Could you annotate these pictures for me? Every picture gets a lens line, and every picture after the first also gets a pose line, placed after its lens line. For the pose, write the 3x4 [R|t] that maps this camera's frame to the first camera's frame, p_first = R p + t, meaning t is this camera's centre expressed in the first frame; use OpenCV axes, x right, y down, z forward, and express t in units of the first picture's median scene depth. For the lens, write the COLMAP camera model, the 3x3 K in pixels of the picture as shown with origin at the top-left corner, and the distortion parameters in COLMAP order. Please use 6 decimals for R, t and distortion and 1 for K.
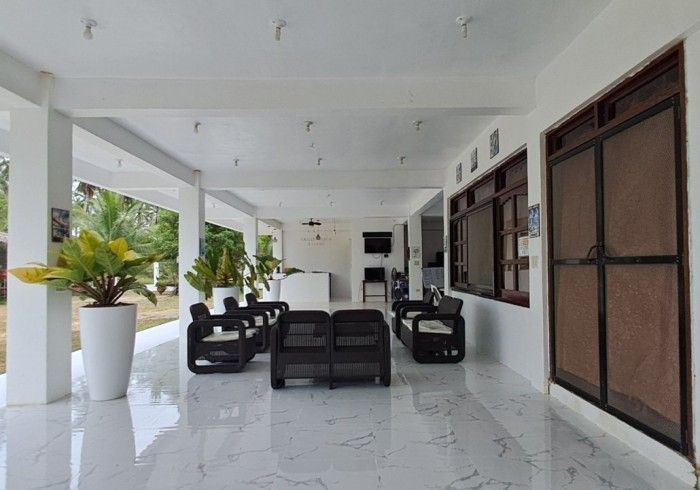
lens RADIAL K [[445.0, 0, 364.3], [0, 445.0, 255.5], [0, 0, 1]] dist [0.003326, 0.000329]
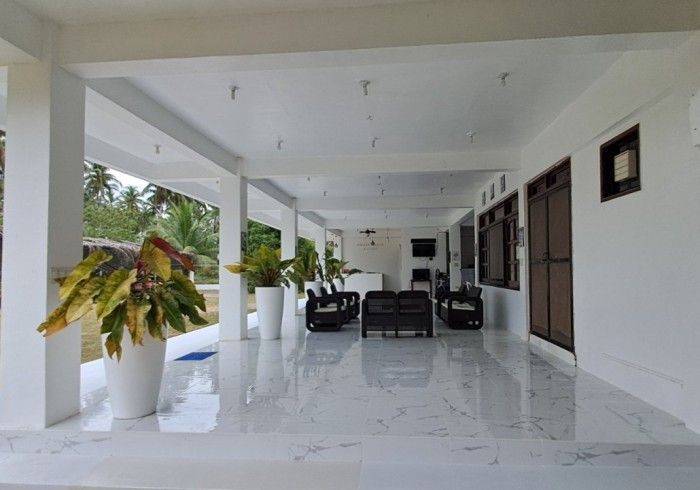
lens RADIAL K [[445.0, 0, 364.3], [0, 445.0, 255.5], [0, 0, 1]] dist [0.003326, 0.000329]
pose [[0.994927, -0.001229, -0.100596, -0.016756], [0.000461, 0.999971, -0.007651, 0.001557], [0.100603, 0.007566, 0.994898, -0.405755]]
